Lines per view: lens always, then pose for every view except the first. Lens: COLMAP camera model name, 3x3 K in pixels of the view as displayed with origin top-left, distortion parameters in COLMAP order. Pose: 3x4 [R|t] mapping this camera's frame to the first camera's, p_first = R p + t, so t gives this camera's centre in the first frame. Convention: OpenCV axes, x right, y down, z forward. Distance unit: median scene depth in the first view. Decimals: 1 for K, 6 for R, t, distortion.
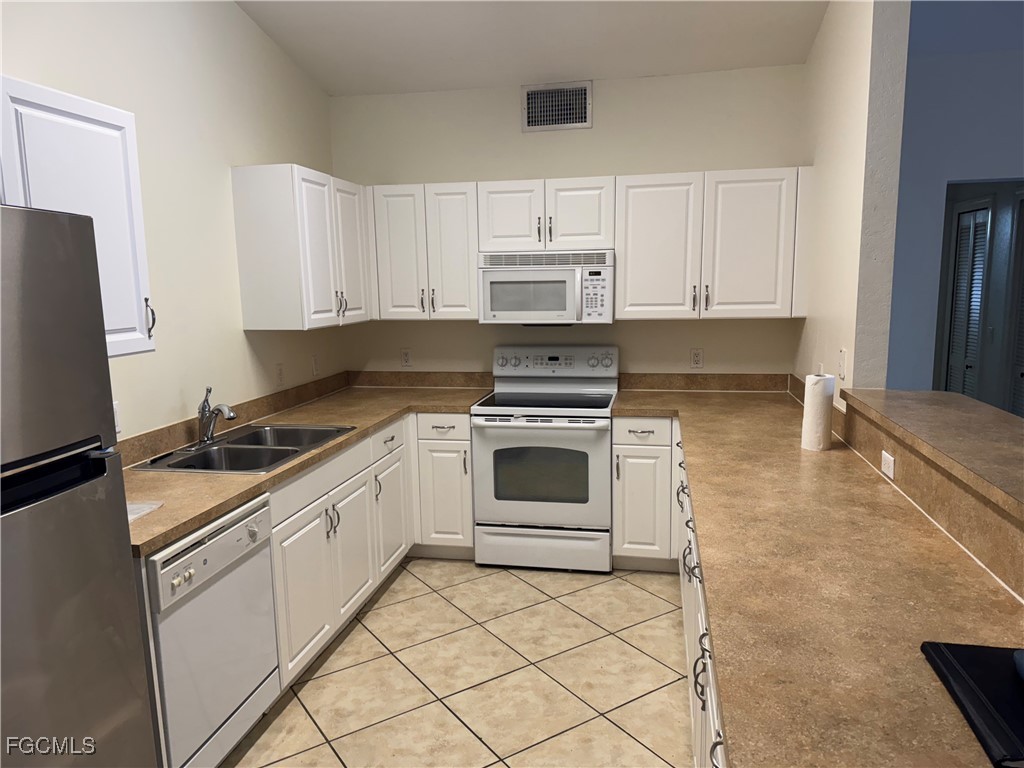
lens RADIAL K [[731.7, 0, 512.0], [0, 731.7, 384.0], [0, 0, 1]] dist [0.207635, -0.341323]
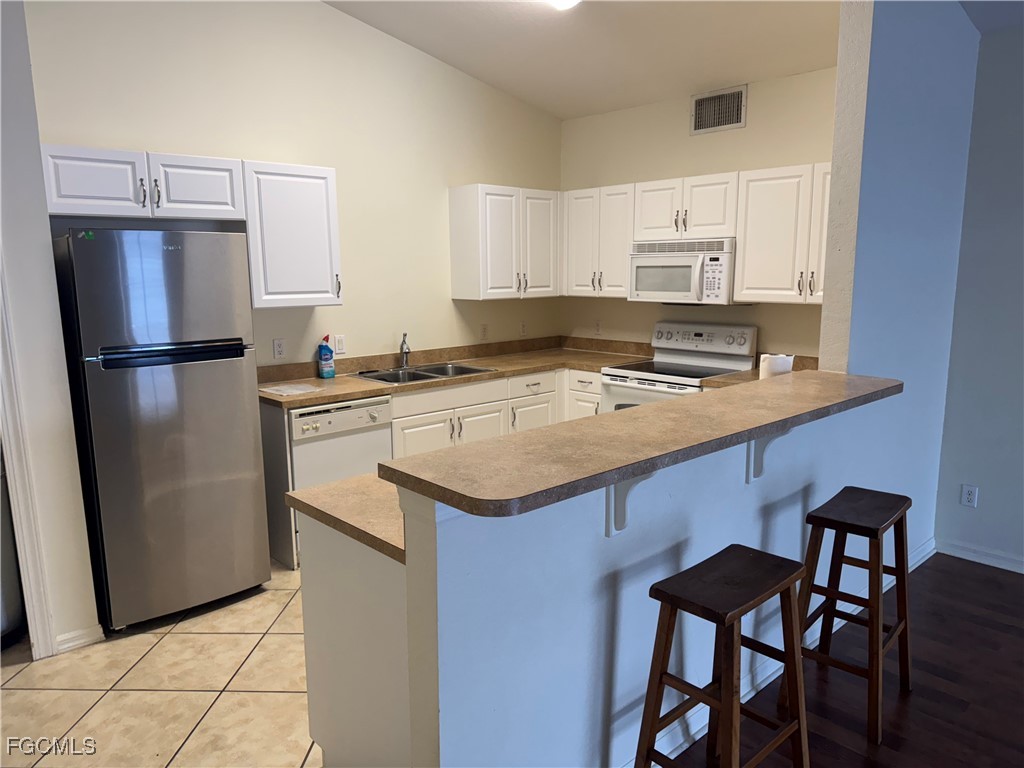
lens RADIAL K [[731.7, 0, 512.0], [0, 731.7, 384.0], [0, 0, 1]] dist [0.207635, -0.341323]
pose [[0.807965, 0.104971, -0.579805, 0.539417], [-0.091189, 0.994424, 0.052962, 0.006961], [0.582131, 0.010081, 0.813032, -0.101152]]
